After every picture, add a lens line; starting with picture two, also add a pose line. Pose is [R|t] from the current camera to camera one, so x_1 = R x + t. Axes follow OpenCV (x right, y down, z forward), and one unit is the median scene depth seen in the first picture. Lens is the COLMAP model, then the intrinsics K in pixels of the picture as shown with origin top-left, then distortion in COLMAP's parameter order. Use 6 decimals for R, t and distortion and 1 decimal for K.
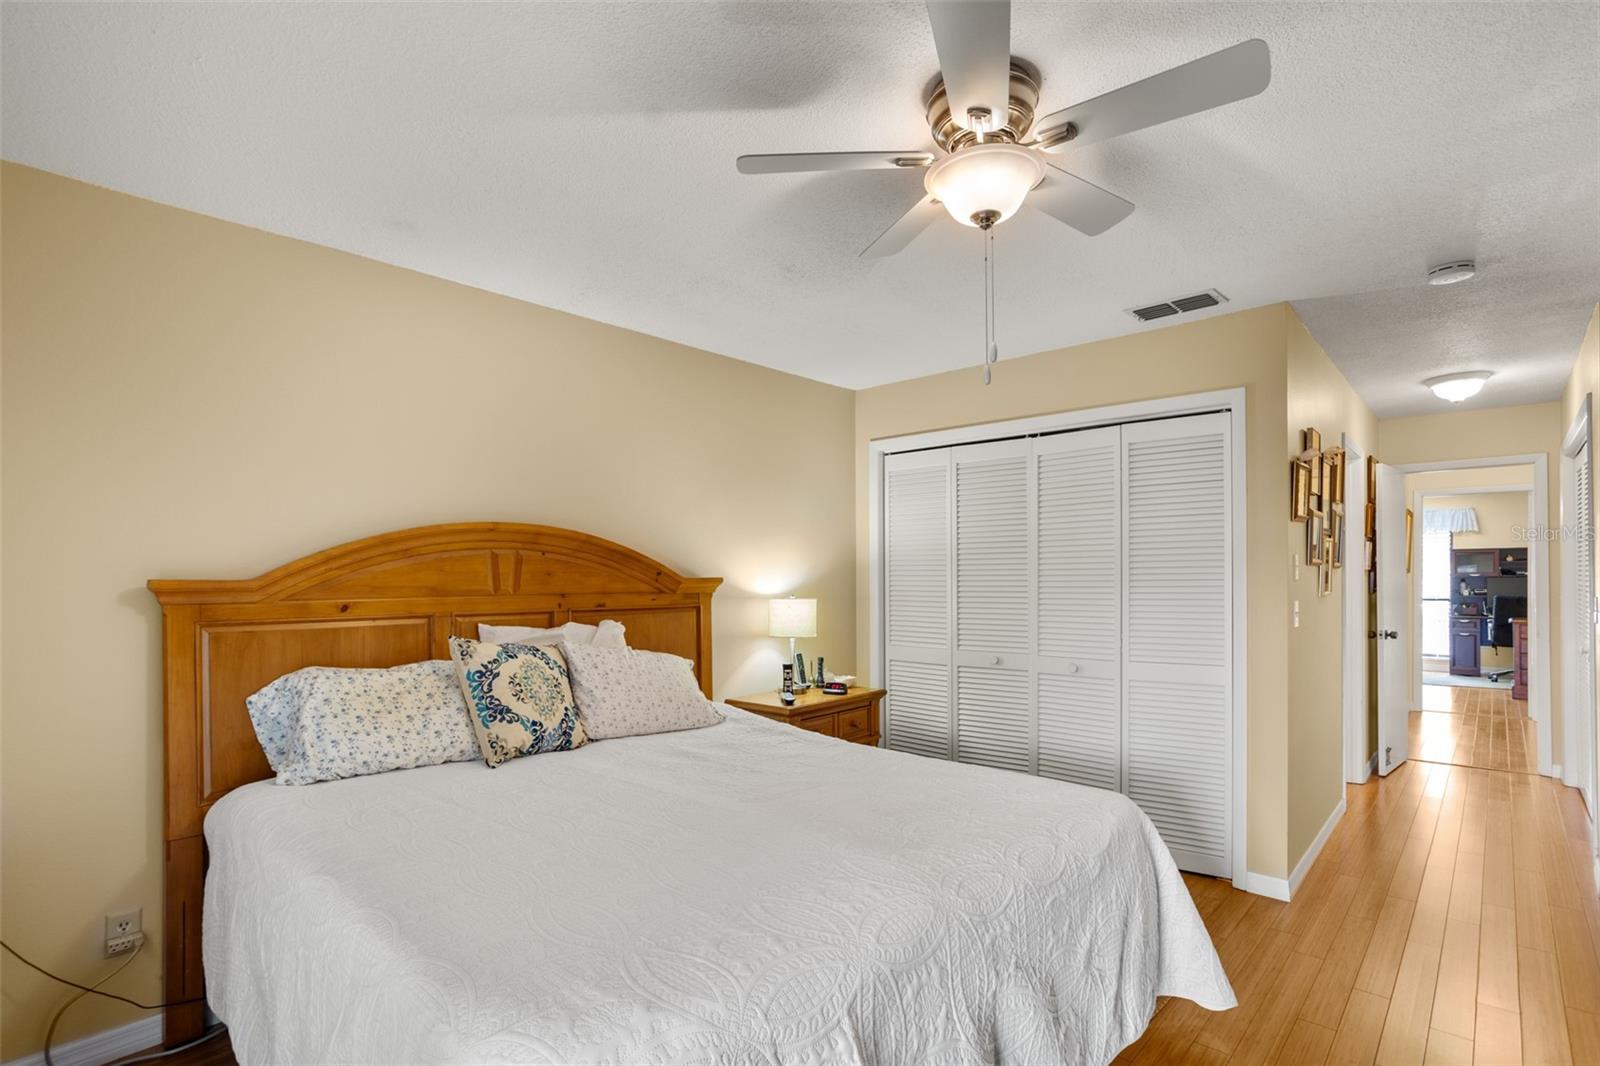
lens RADIAL K [[764.4, 0, 796.9], [0, 764.4, 572.9], [0, 0, 1]] dist [-0.047763, 0.026553]
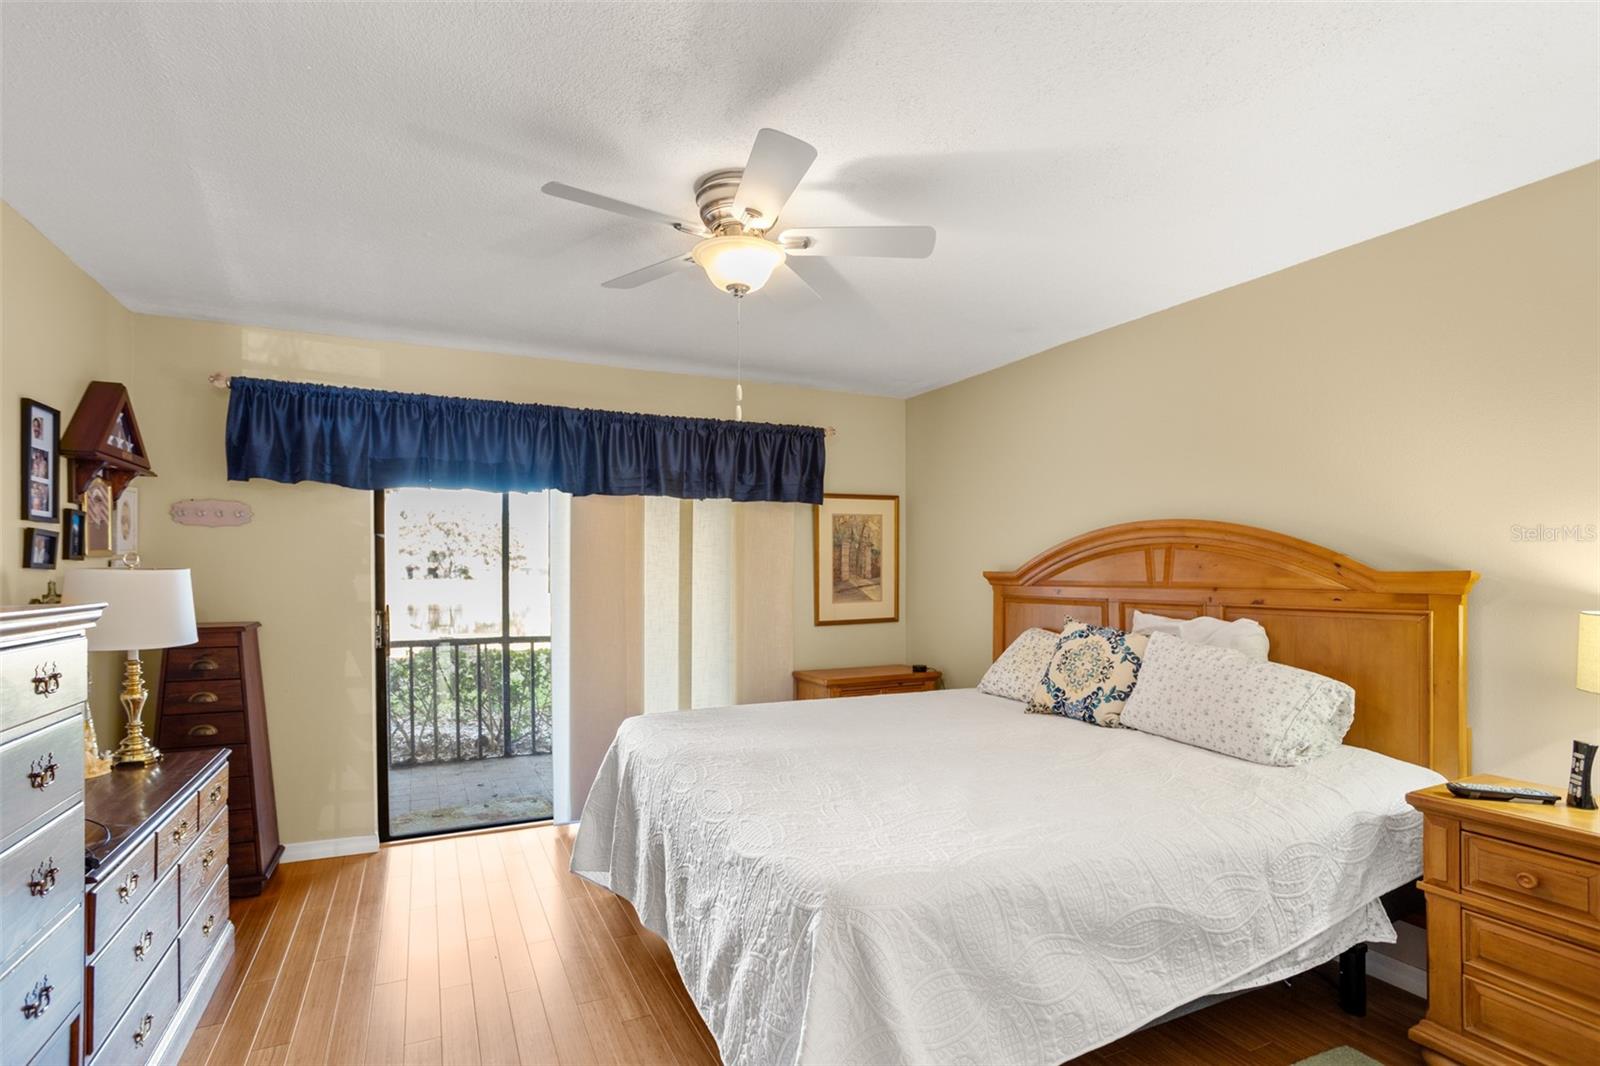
lens RADIAL K [[764.4, 0, 794.6], [0, 764.4, 566.0], [0, 0, 1]] dist [-0.047763, 0.026553]
pose [[-0.315630, 0.000517, -0.948882, 0.889210], [0.005117, 0.999986, -0.001157, -0.000659], [0.948869, -0.005221, -0.315628, 0.932147]]
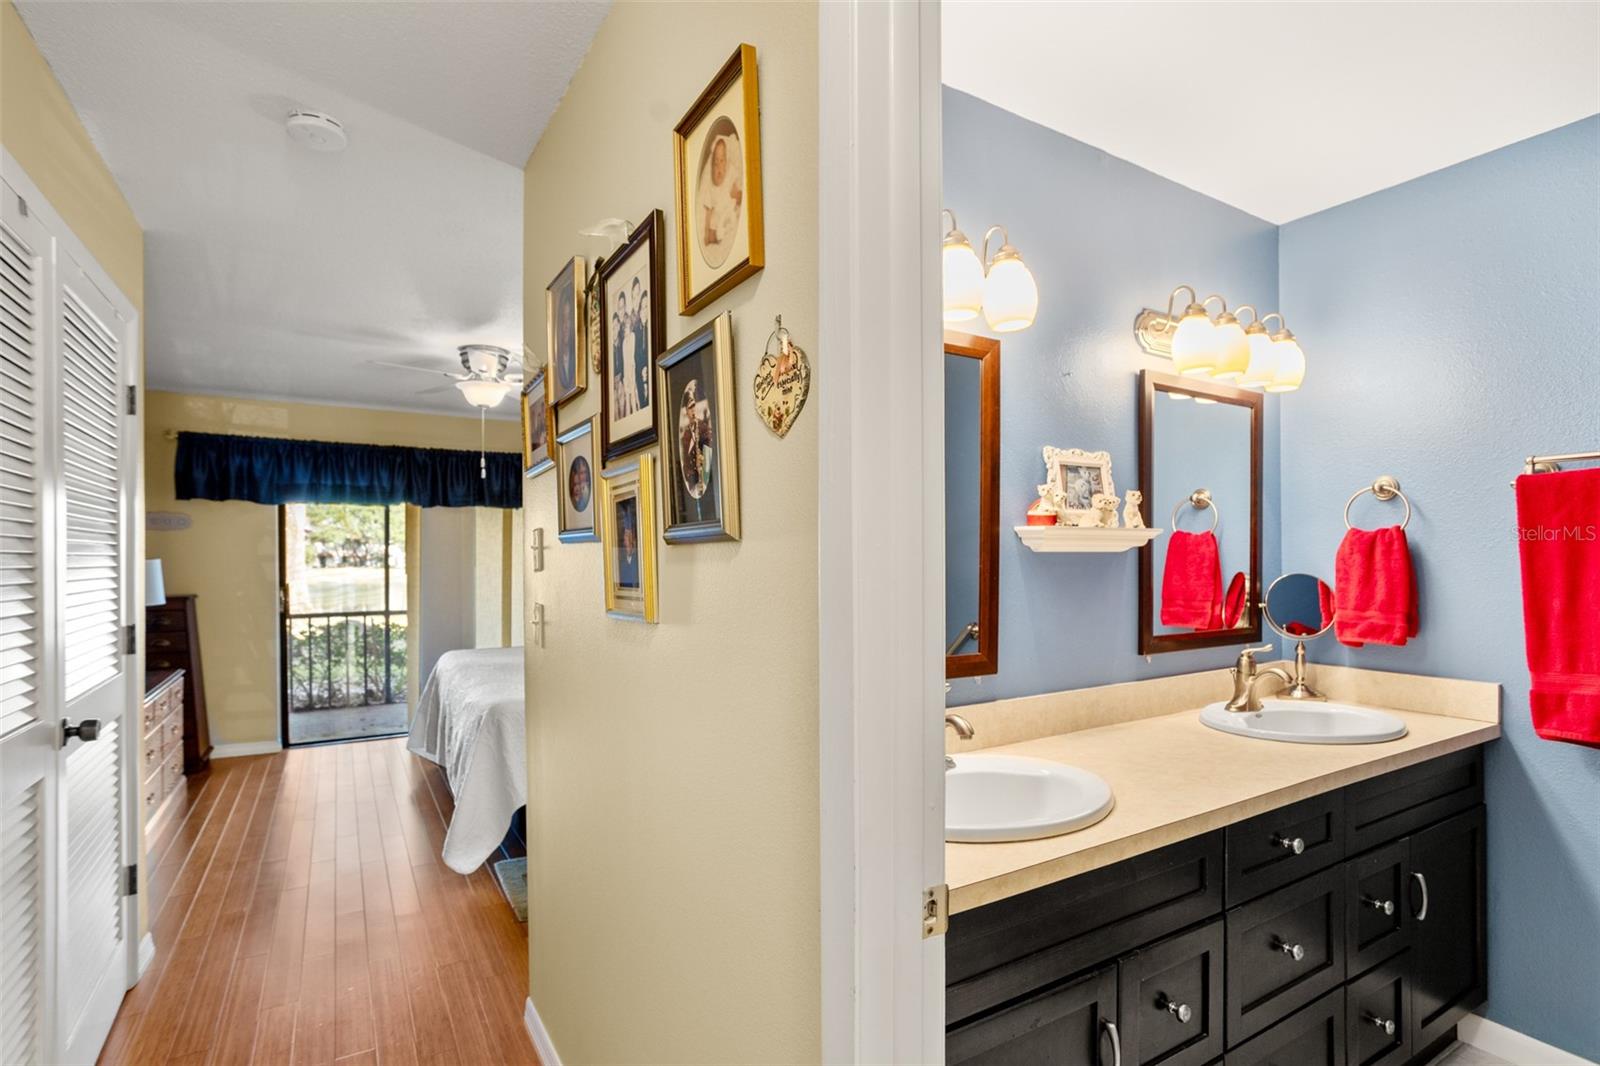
lens RADIAL K [[764.4, 0, 794.2], [0, 764.4, 545.3], [0, 0, 1]] dist [-0.047763, 0.026553]
pose [[-0.227579, -0.007511, -0.973731, 1.179431], [0.009137, 0.999910, -0.009849, -0.002126], [0.973717, -0.011138, -0.227490, 1.252267]]
